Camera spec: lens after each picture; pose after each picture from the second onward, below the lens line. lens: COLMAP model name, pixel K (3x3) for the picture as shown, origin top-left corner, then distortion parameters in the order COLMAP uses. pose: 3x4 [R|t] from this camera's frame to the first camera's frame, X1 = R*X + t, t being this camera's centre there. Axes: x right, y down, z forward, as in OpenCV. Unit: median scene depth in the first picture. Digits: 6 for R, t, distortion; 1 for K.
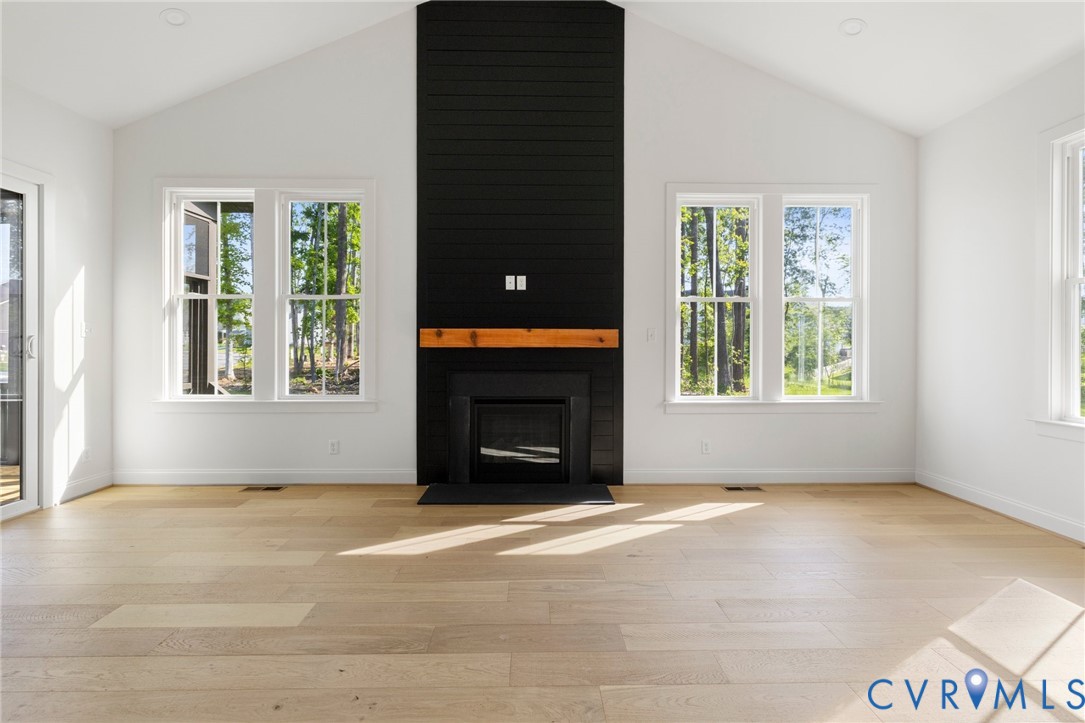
lens RADIAL K [[477.7, 0, 540.5], [0, 477.7, 355.3], [0, 0, 1]] dist [0.000814, -0.000395]
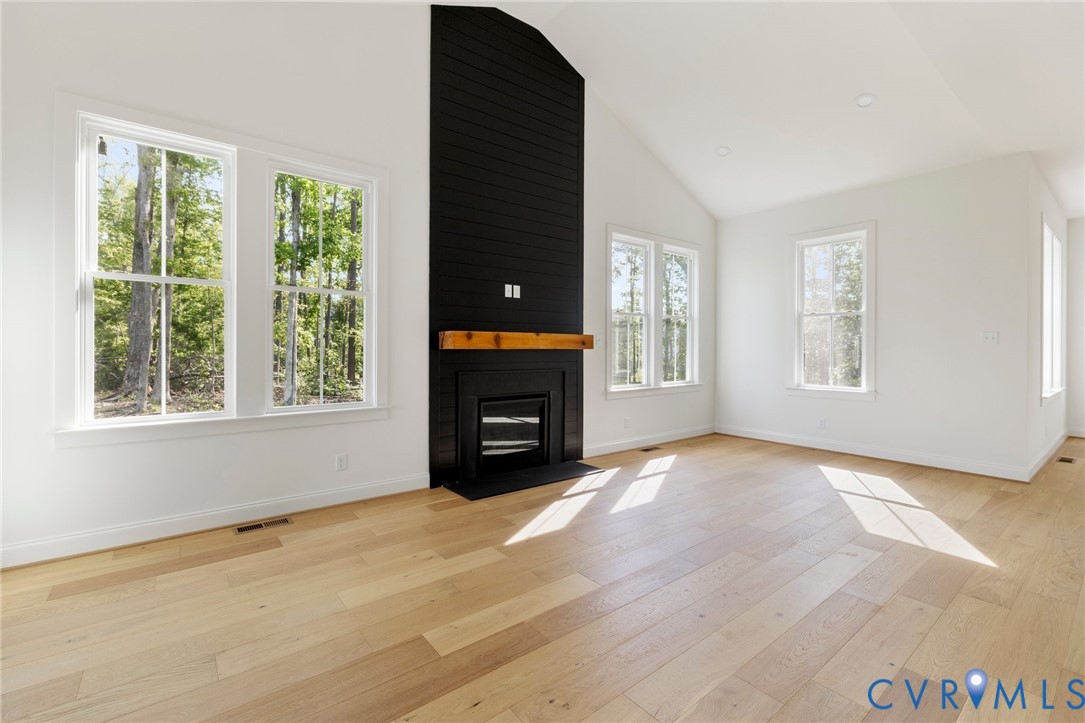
lens RADIAL K [[477.7, 0, 536.1], [0, 477.7, 355.3], [0, 0, 1]] dist [0.000814, -0.000395]
pose [[0.794984, -0.008612, 0.606570, -0.692136], [0.009052, 0.999956, 0.002334, -0.004267], [-0.606563, 0.003636, 0.795027, 0.080386]]
